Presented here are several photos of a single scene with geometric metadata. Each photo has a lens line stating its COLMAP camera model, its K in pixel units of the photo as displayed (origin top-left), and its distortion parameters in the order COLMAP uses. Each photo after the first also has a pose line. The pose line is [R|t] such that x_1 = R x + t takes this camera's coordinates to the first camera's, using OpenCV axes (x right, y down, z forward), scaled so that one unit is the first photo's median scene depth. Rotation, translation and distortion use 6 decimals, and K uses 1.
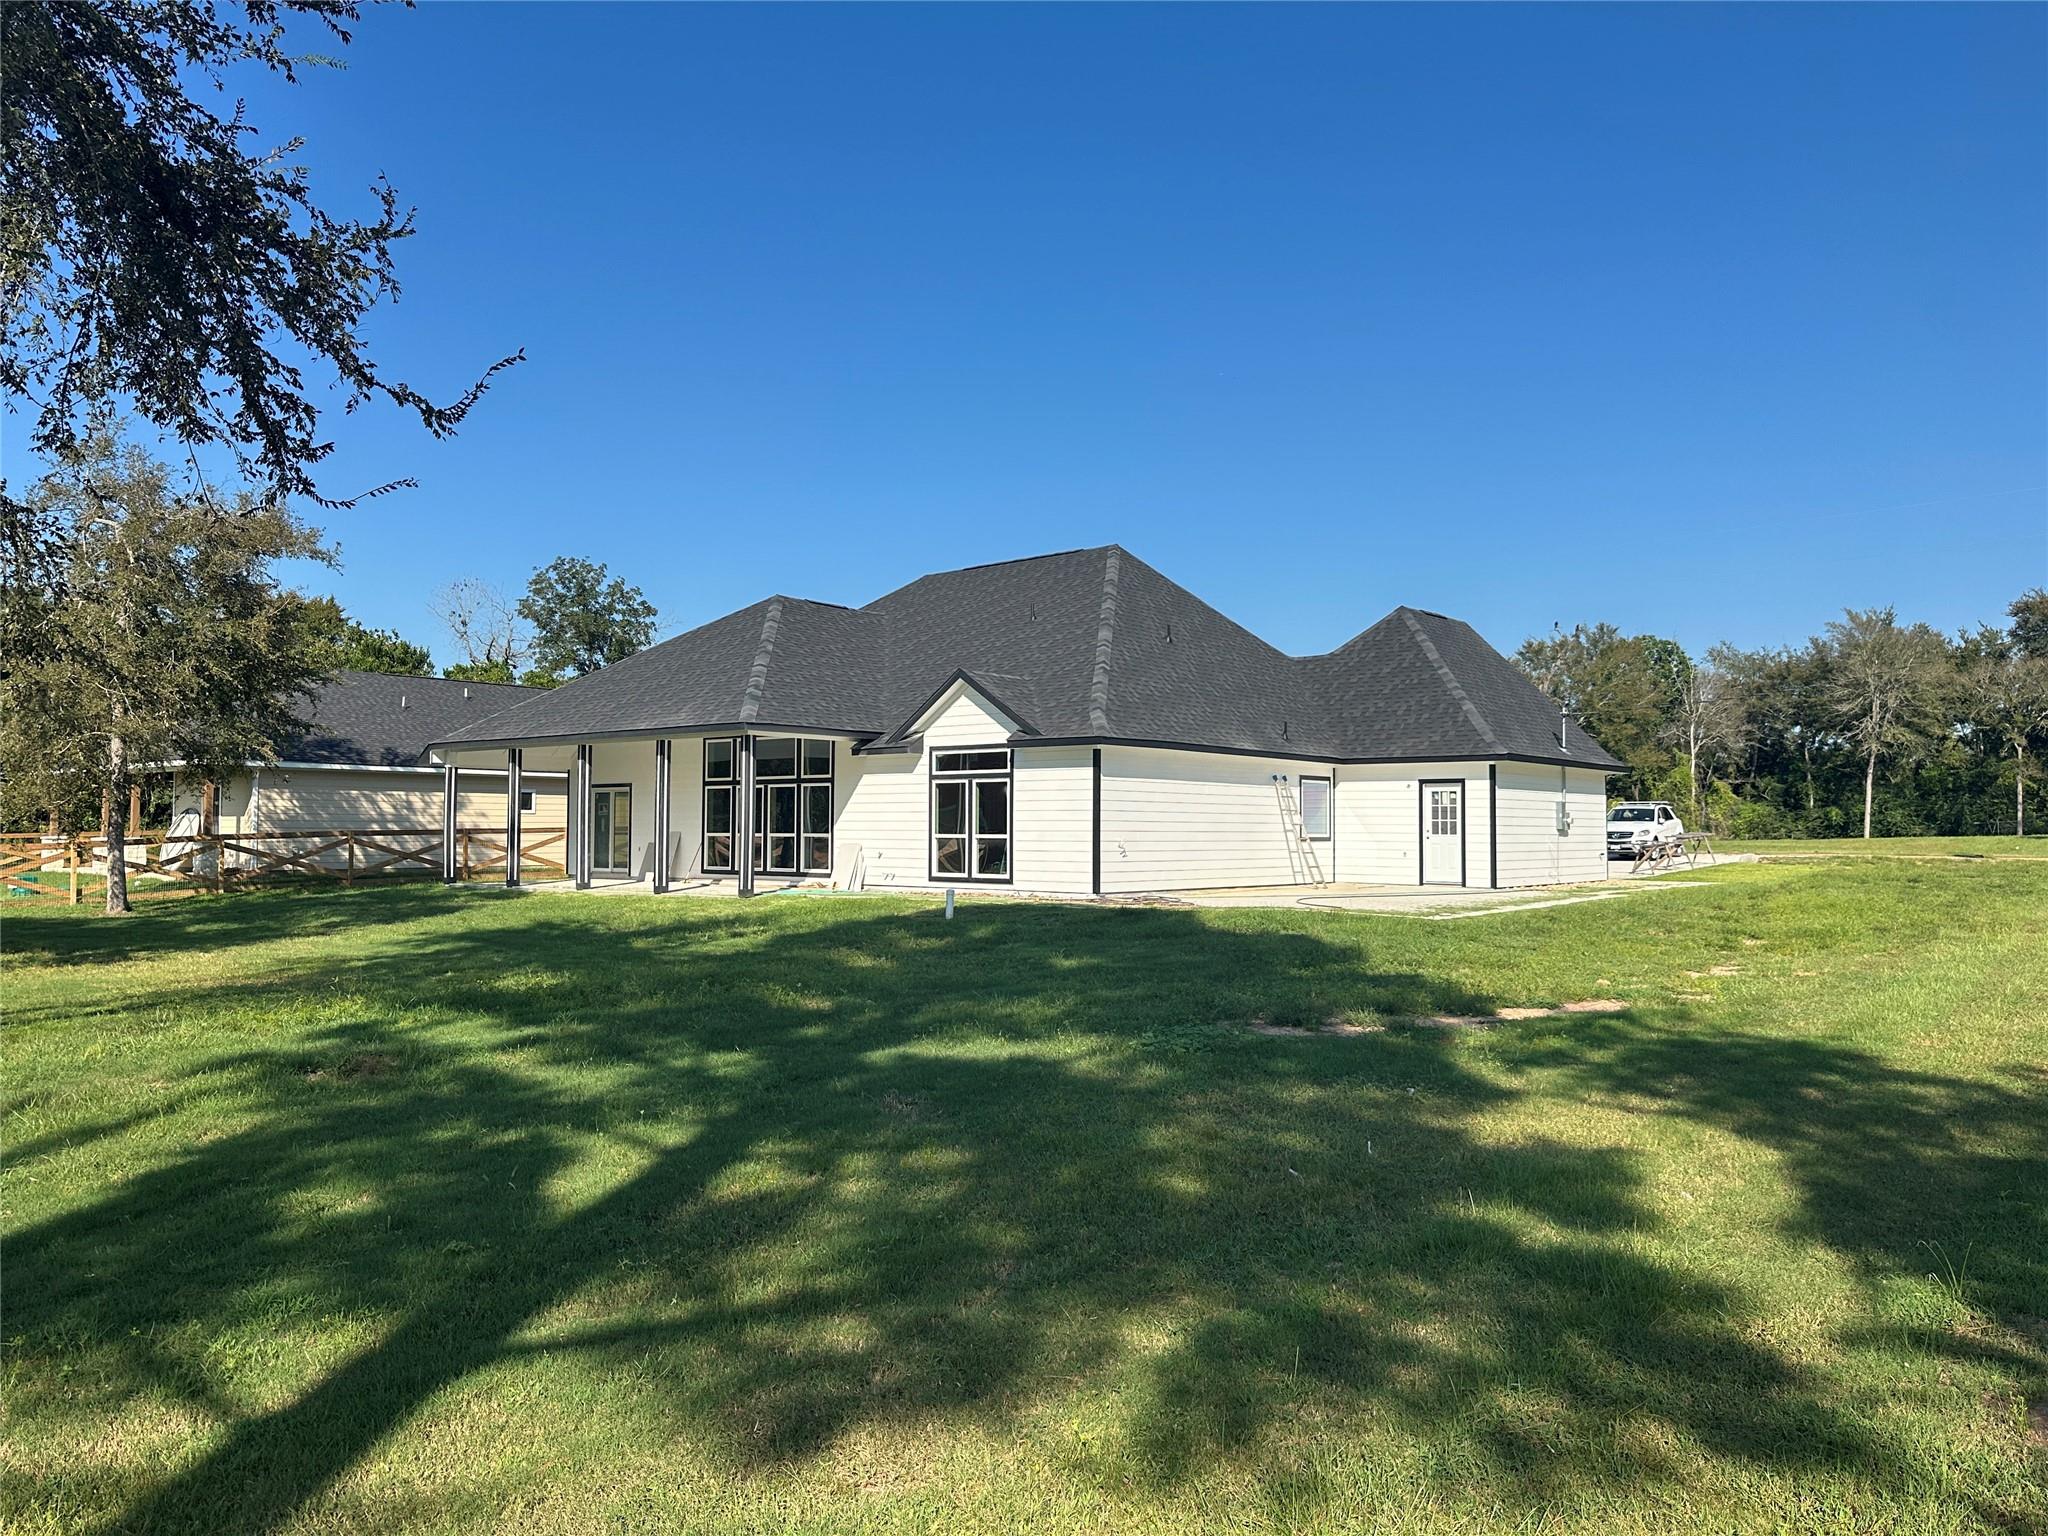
lens RADIAL K [[1430.8, 0, 1024.0], [0, 1430.8, 768.0], [0, 0, 1]] dist [0.069683, -0.094331]
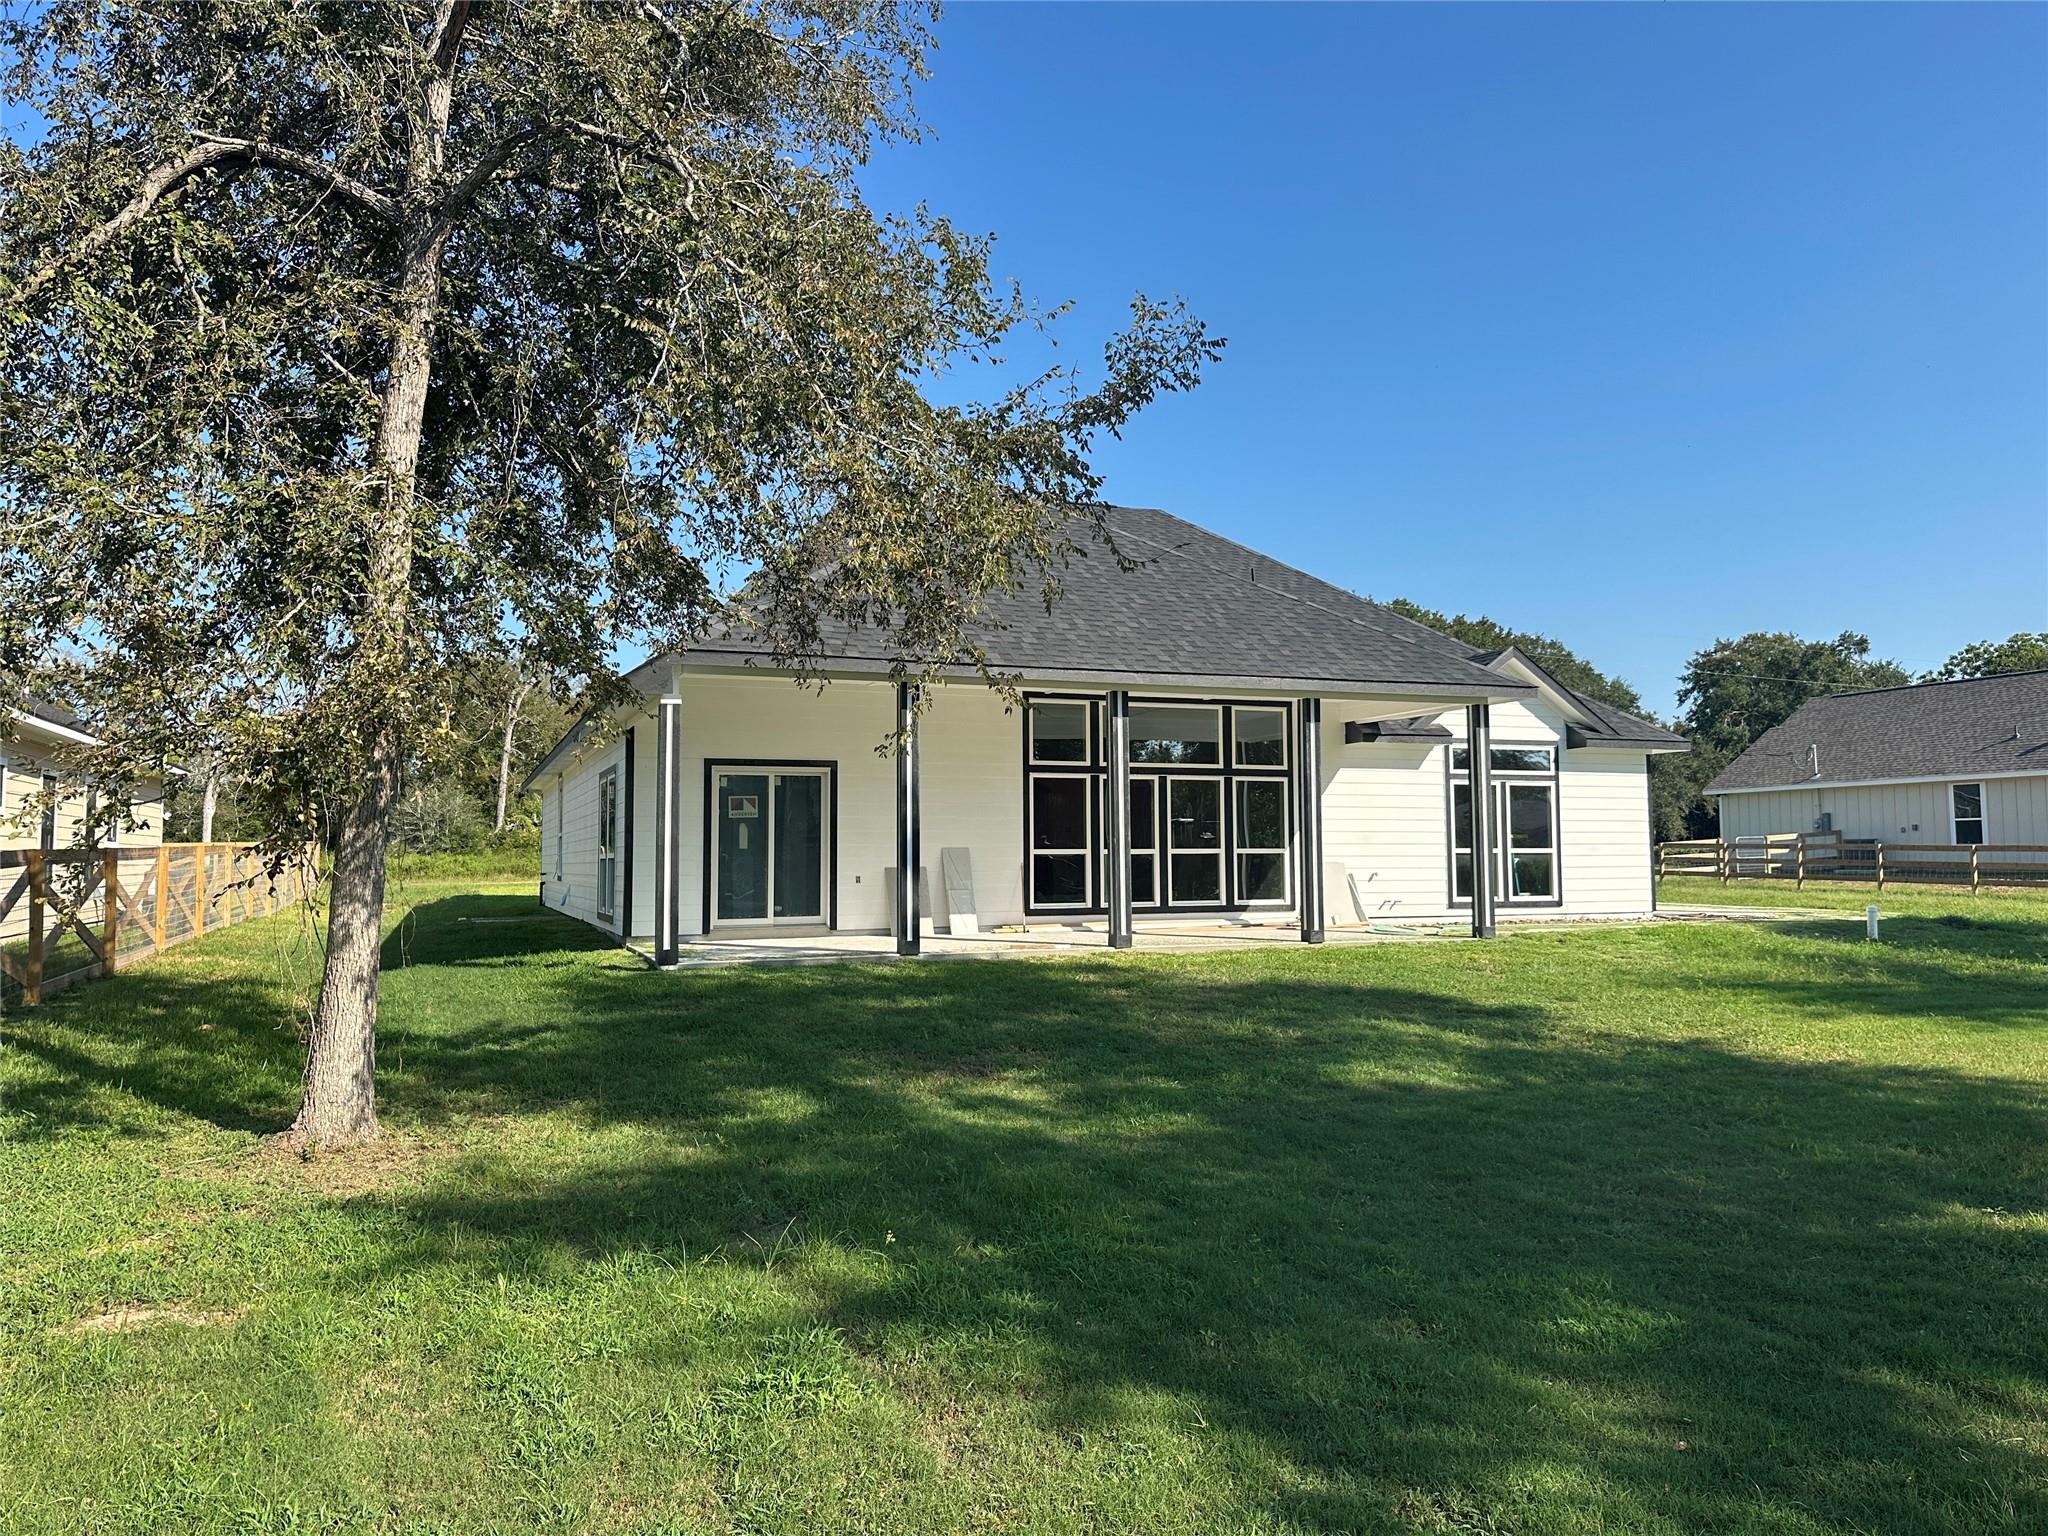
lens RADIAL K [[1452.4, 0, 1024.0], [0, 1452.4, 768.0], [0, 0, 1]] dist [-0.003011, -0.005032]
pose [[0.524802, 0.040006, 0.850284, -0.811492], [-0.037444, 0.999013, -0.023893, 0.027704], [-0.850401, -0.019299, 0.525782, 0.726104]]
